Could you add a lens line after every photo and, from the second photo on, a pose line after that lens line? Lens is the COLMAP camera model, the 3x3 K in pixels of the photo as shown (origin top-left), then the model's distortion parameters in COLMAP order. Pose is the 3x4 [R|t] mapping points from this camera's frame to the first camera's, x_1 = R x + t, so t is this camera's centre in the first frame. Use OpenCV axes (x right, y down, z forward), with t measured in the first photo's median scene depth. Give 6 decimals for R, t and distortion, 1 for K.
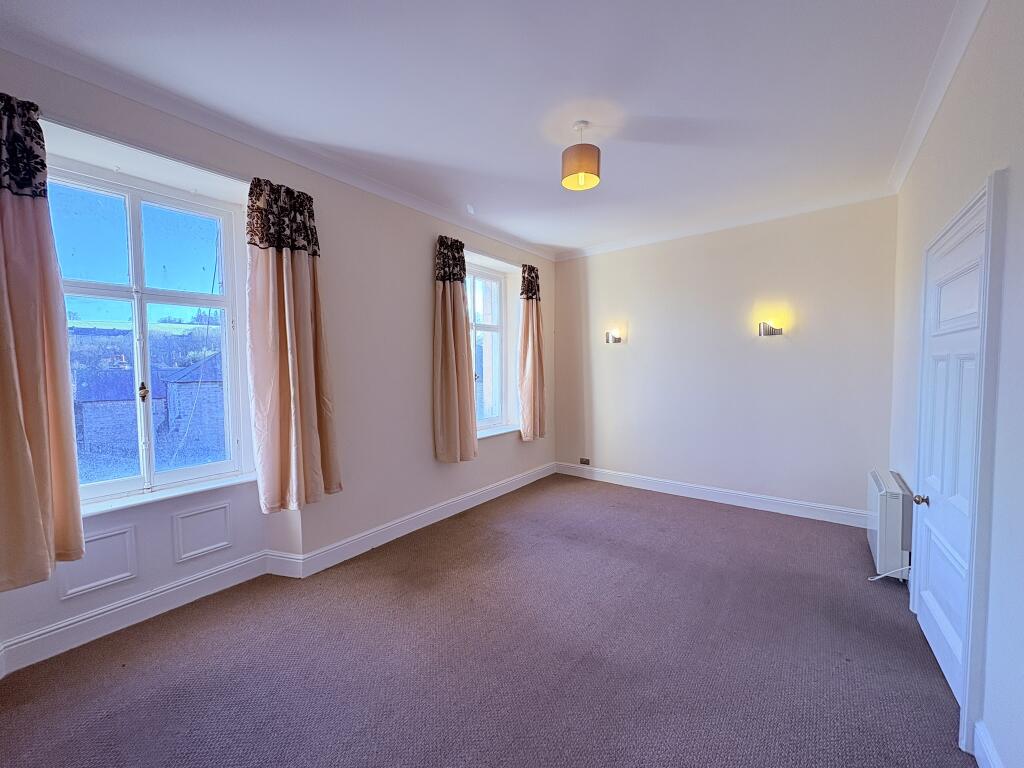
lens RADIAL K [[397.7, 0, 501.4], [0, 397.7, 383.1], [0, 0, 1]] dist [-0.000133, -0.000277]
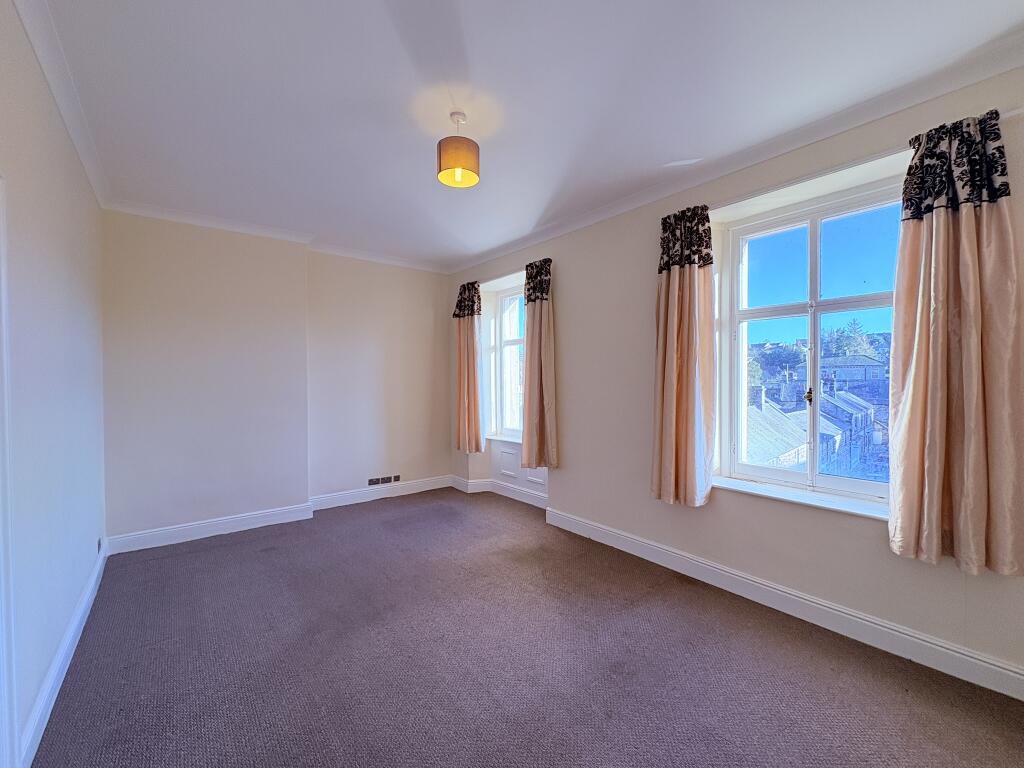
lens RADIAL K [[397.7, 0, 511.0], [0, 397.7, 385.9], [0, 0, 1]] dist [-0.000133, -0.000277]
pose [[-0.172366, 0.034958, -0.984413, 0.702871], [-0.042916, 0.998155, 0.042961, -0.043492], [0.984098, 0.049652, -0.170547, 0.838669]]
